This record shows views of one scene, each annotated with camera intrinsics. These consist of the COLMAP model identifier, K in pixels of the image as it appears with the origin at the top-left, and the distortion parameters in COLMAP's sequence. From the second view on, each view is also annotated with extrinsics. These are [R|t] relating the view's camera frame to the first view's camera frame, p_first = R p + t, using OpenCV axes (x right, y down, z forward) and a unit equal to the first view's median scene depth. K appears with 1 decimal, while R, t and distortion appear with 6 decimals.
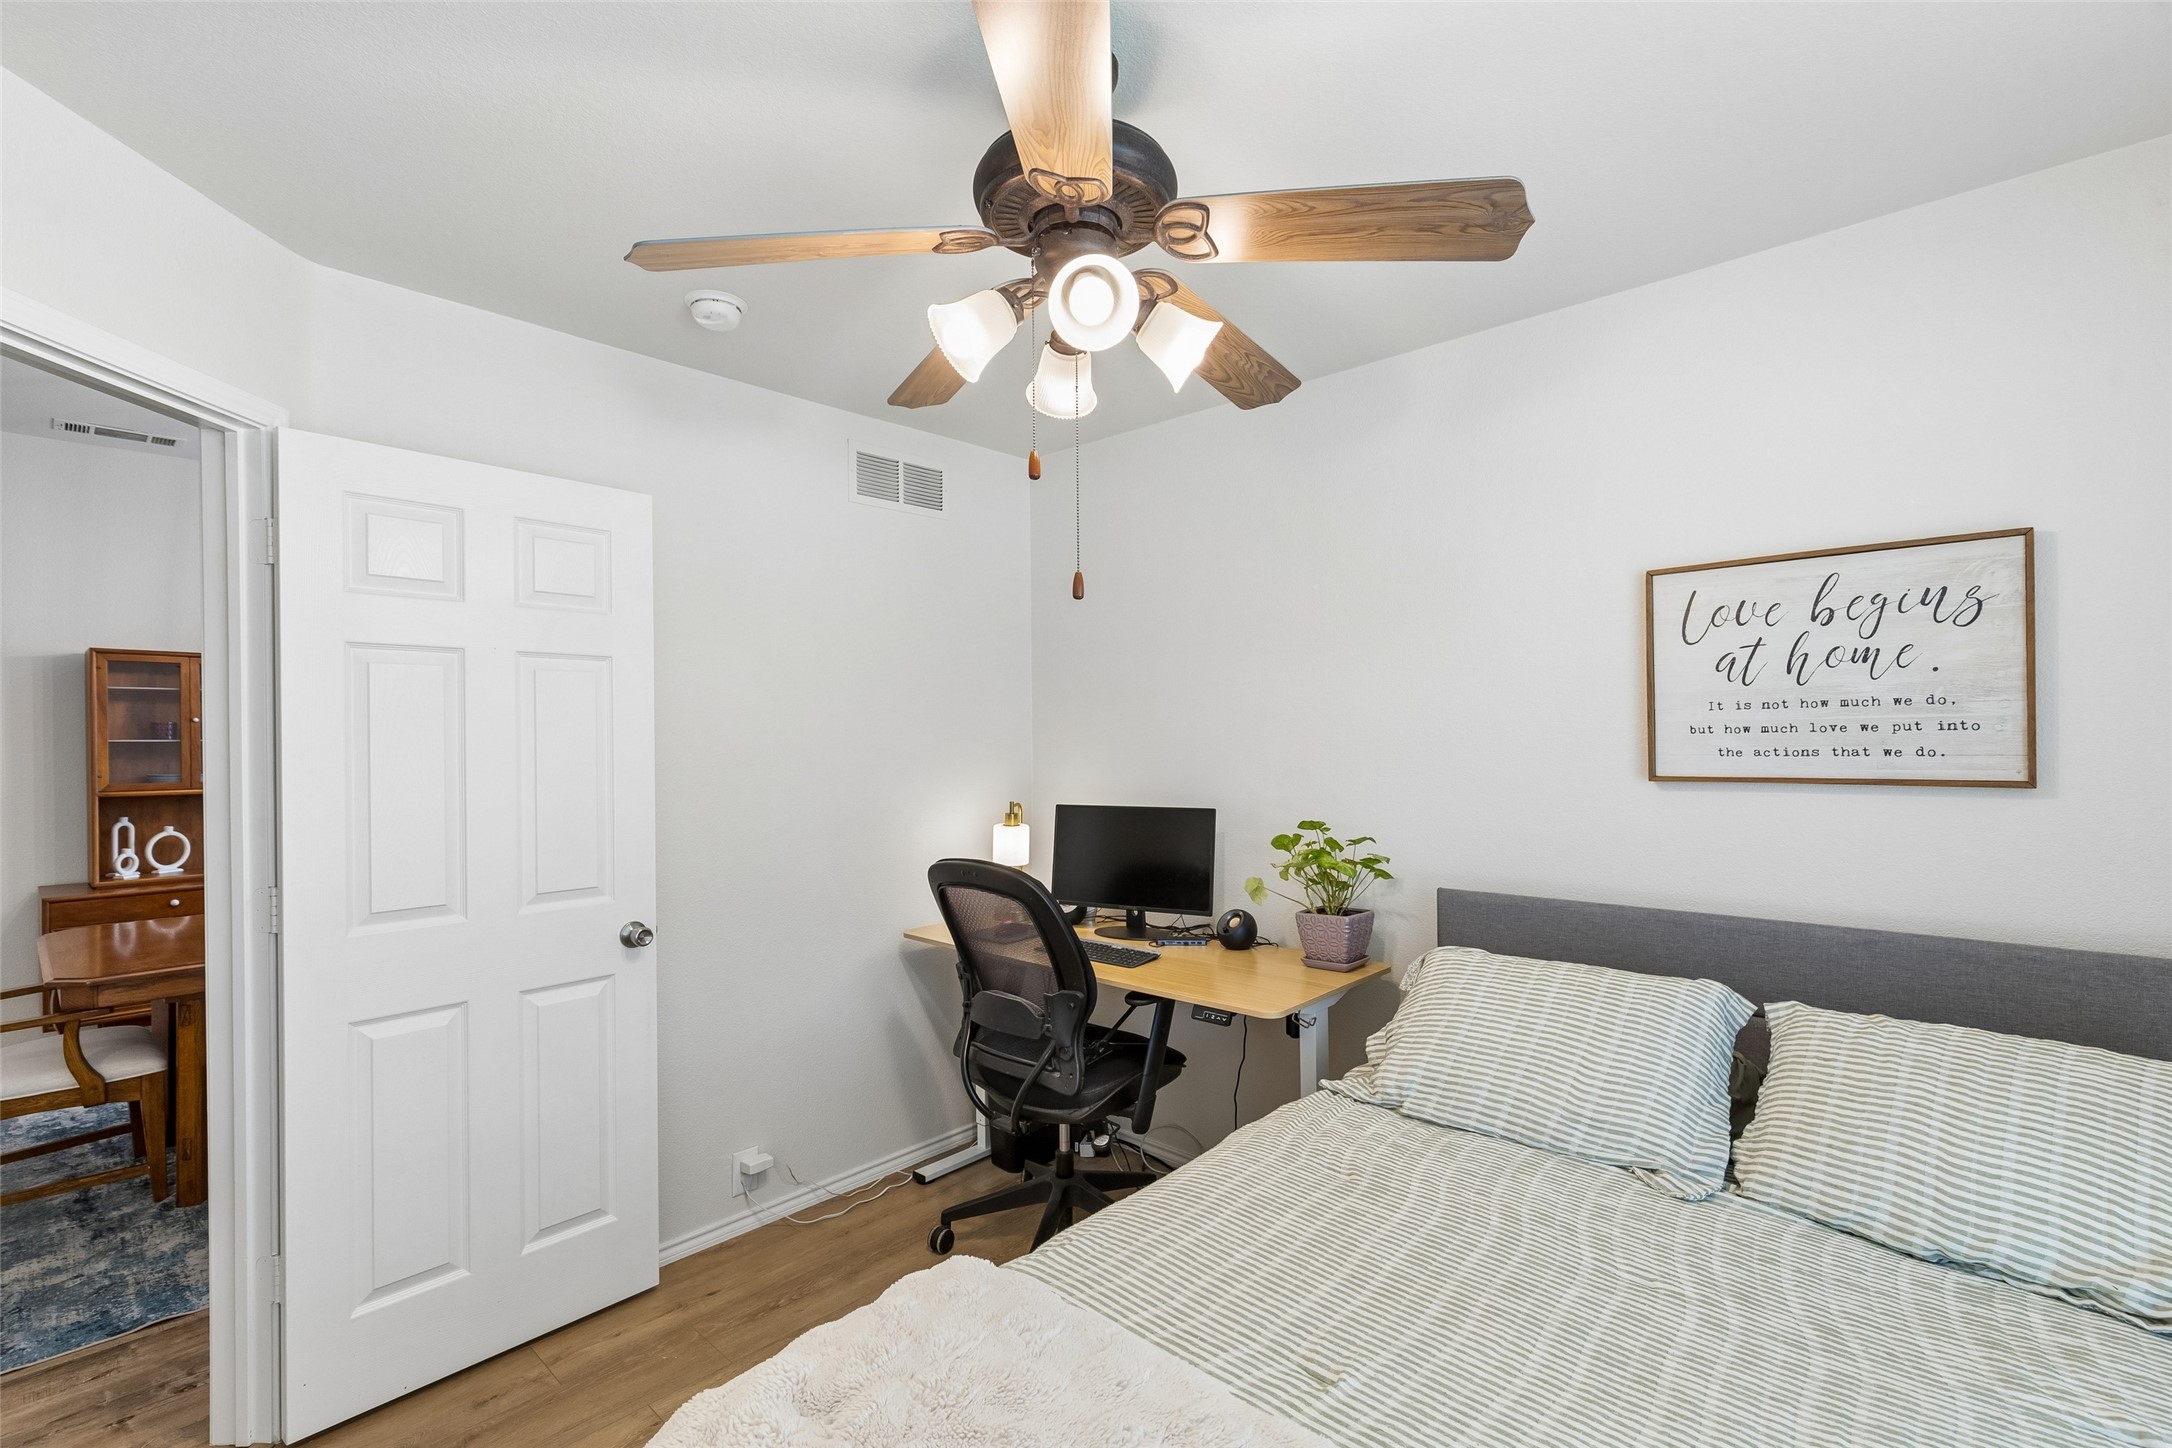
lens RADIAL K [[990.3, 0, 1082.4], [0, 990.3, 726.2], [0, 0, 1]] dist [0.010063, -0.002787]
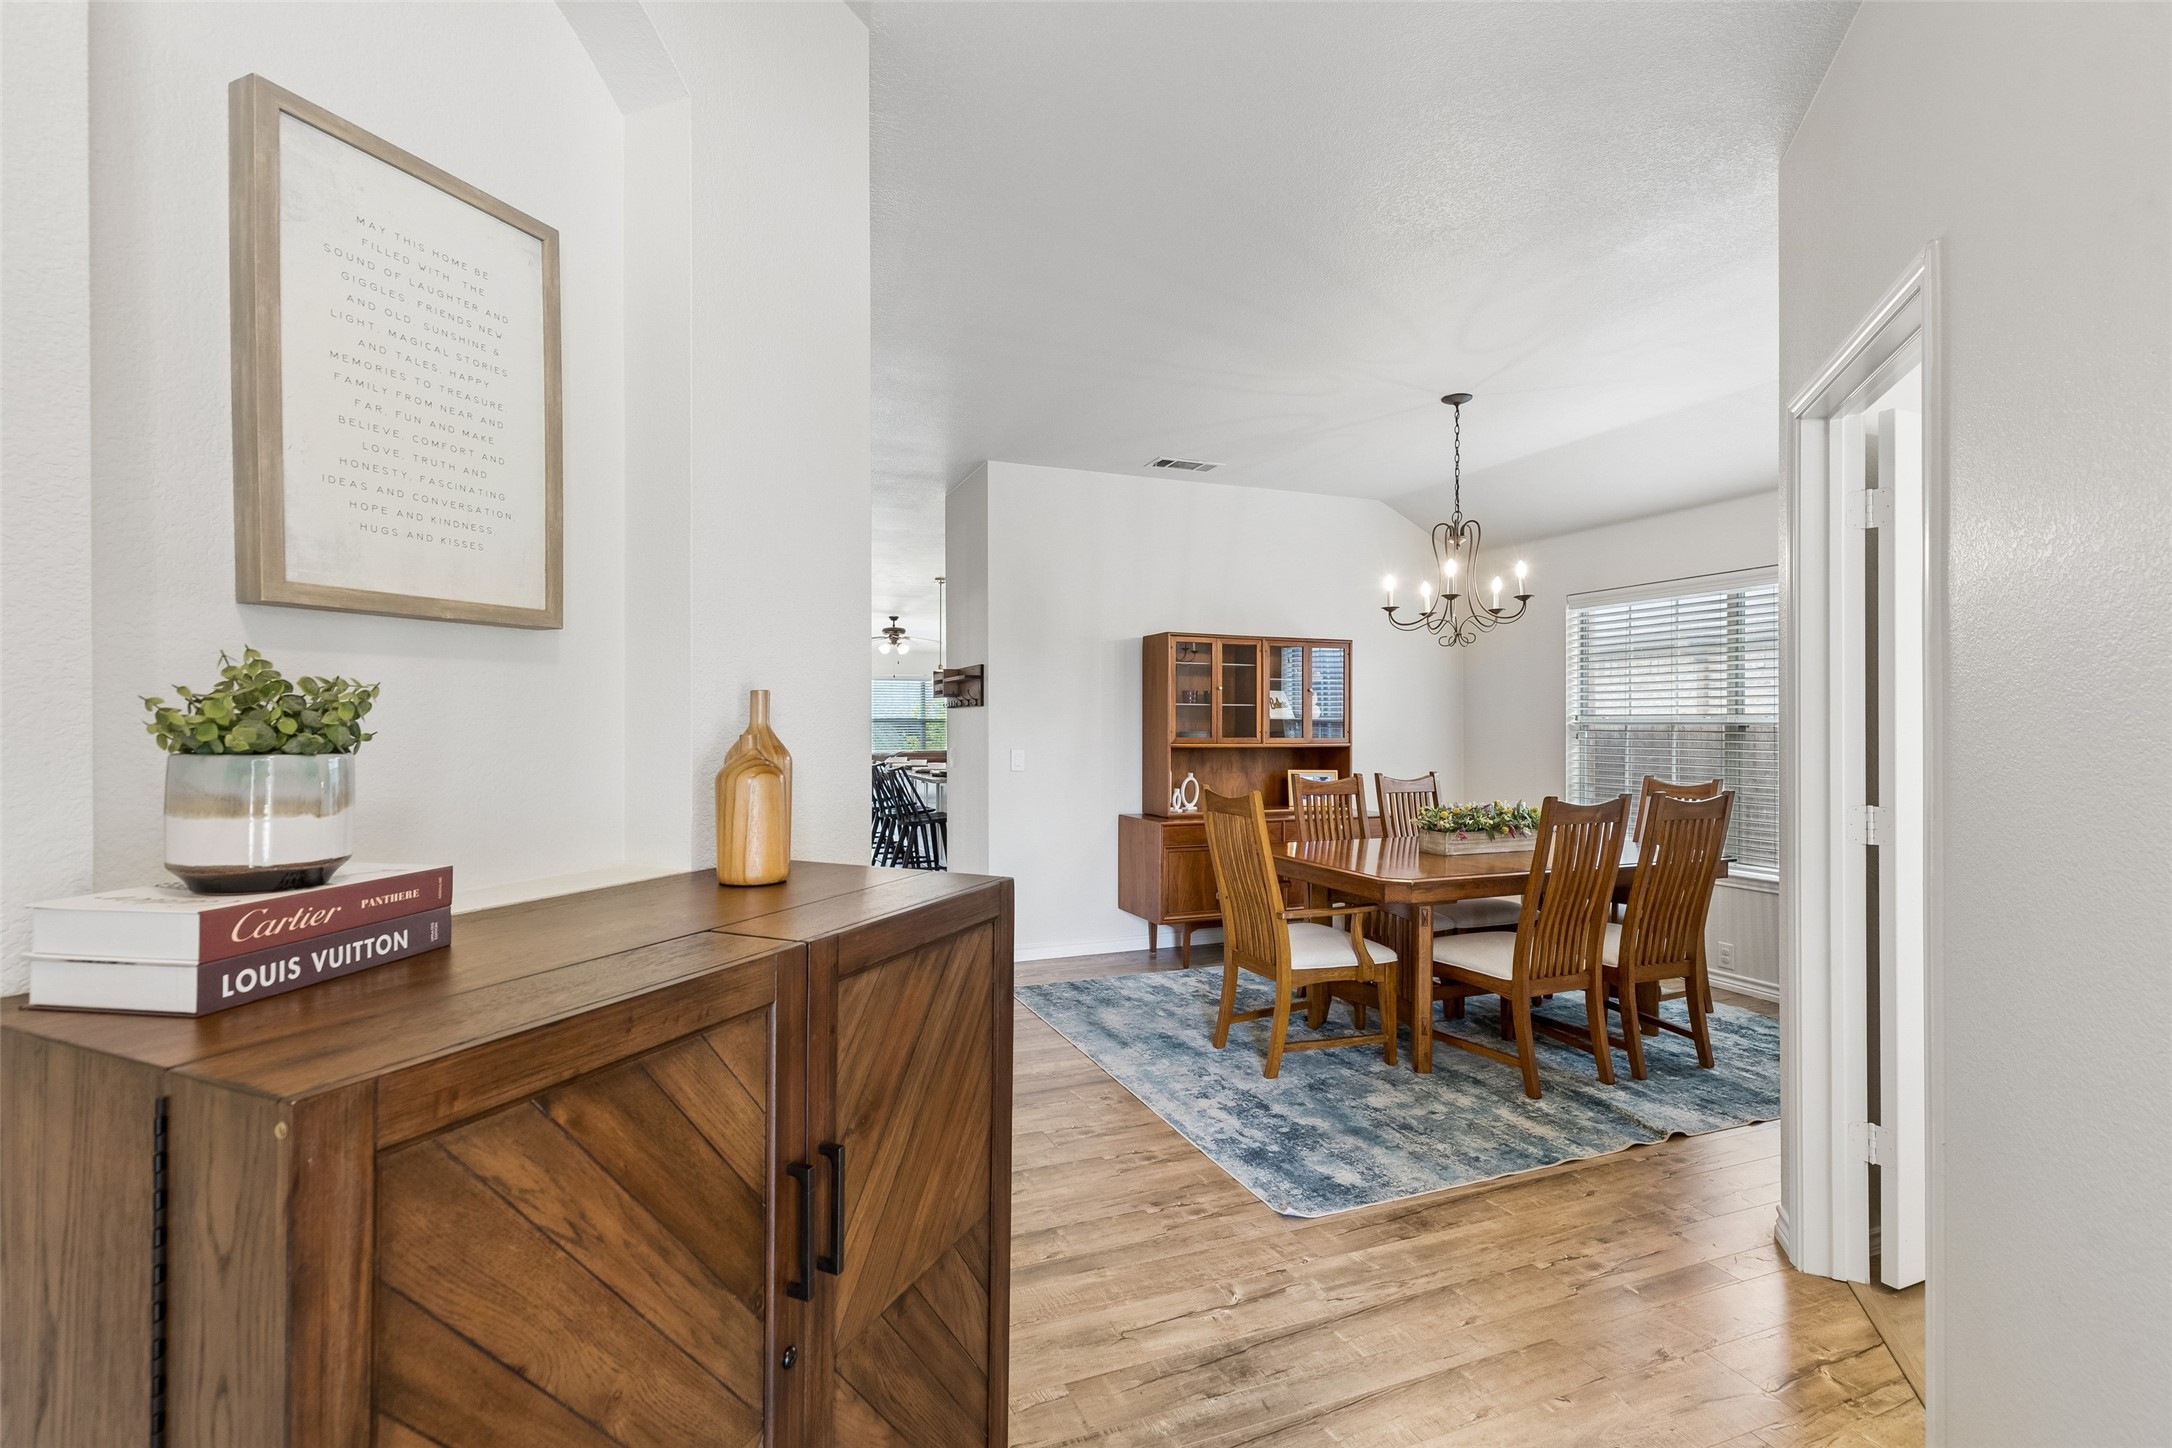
lens RADIAL K [[990.3, 0, 1076.0], [0, 990.3, 723.7], [0, 0, 1]] dist [0.010063, -0.002787]
pose [[0.905022, 0.007271, -0.425302, -0.988567], [-0.001837, 0.999911, 0.013186, 0.041272], [0.425360, -0.011152, 0.904955, -0.381374]]
